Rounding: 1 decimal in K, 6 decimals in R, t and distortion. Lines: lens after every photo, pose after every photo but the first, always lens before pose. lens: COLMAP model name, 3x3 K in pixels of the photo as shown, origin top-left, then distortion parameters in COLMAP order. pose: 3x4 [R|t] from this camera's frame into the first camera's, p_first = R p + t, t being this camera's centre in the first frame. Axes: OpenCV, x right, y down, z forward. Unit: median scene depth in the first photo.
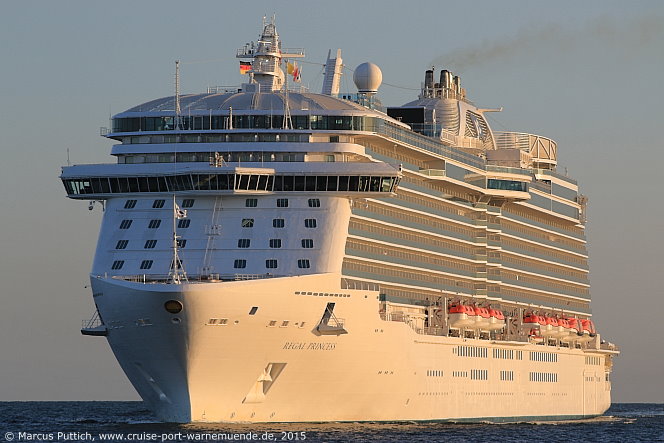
lens RADIAL K [[4528.8, 0, 333.7], [0, 4528.8, 220.7], [0, 0, 1]] dist [0.803233, 0.000000]
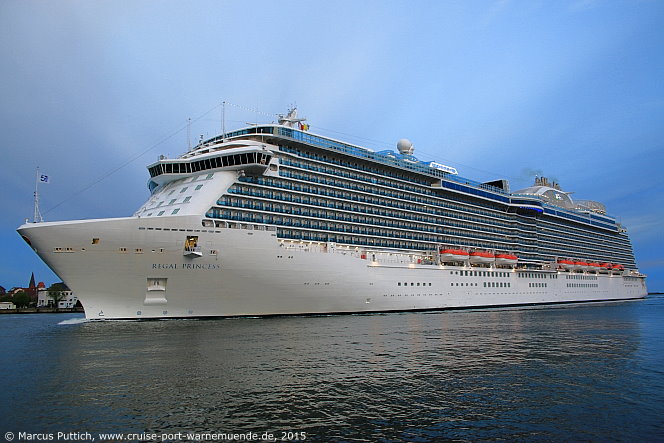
lens RADIAL K [[546.3, 0, 313.0], [0, 546.3, 231.7], [0, 0, 1]] dist [-0.121040, 0.043008]
pose [[0.805888, -0.094903, -0.584413, 0.131709], [0.044771, 0.994012, -0.099681, 0.035375], [0.590373, 0.054167, 0.805311, 0.862962]]
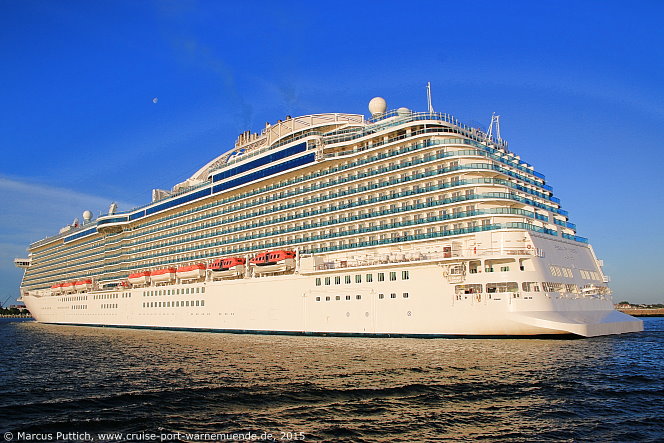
lens RADIAL K [[546.3, 0, 335.0], [0, 546.3, 226.0], [0, 0, 1]] dist [-0.121040, 0.043008]
pose [[-0.604256, -0.133674, -0.785497, 0.205860], [0.031587, 0.981033, -0.191248, 0.057418], [0.796164, -0.140374, -0.588573, 1.459143]]
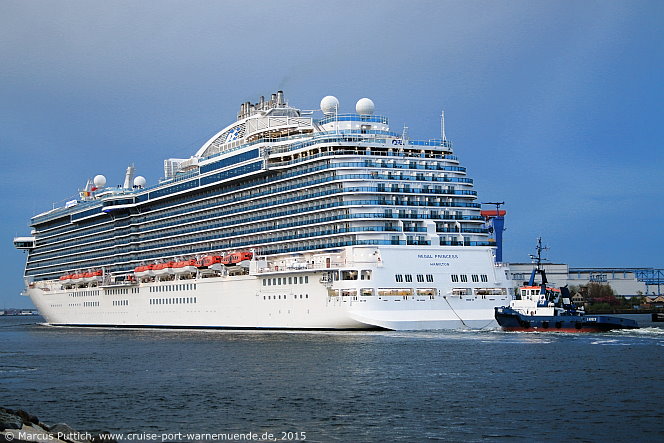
lens RADIAL K [[1317.0, 0, 326.3], [0, 1317.0, 220.9], [0, 0, 1]] dist [0.059206, 0.000000]
pose [[-0.822279, -0.033658, -0.568088, 0.349553], [0.028455, 0.994569, -0.100115, 0.069865], [0.568373, -0.098487, -0.816855, 1.826339]]
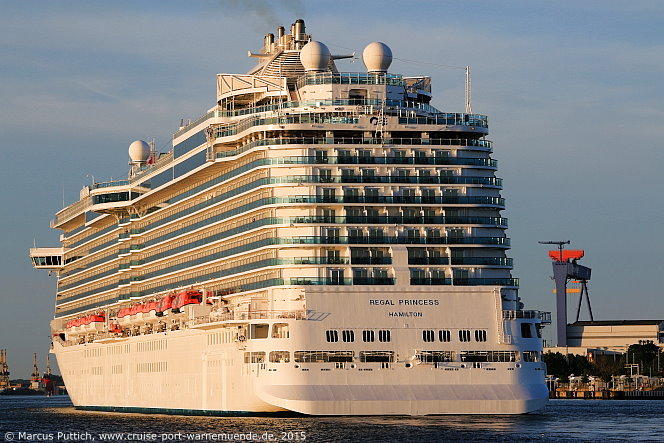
lens RADIAL K [[3362.4, 0, 330.8], [0, 3362.4, 219.0], [0, 0, 1]] dist [0.854977, 0.000000]
pose [[-0.944745, -0.015981, -0.327416, 0.317699], [0.013032, 0.996190, -0.086228, 0.086635], [0.327546, -0.085730, -0.940938, 2.248965]]
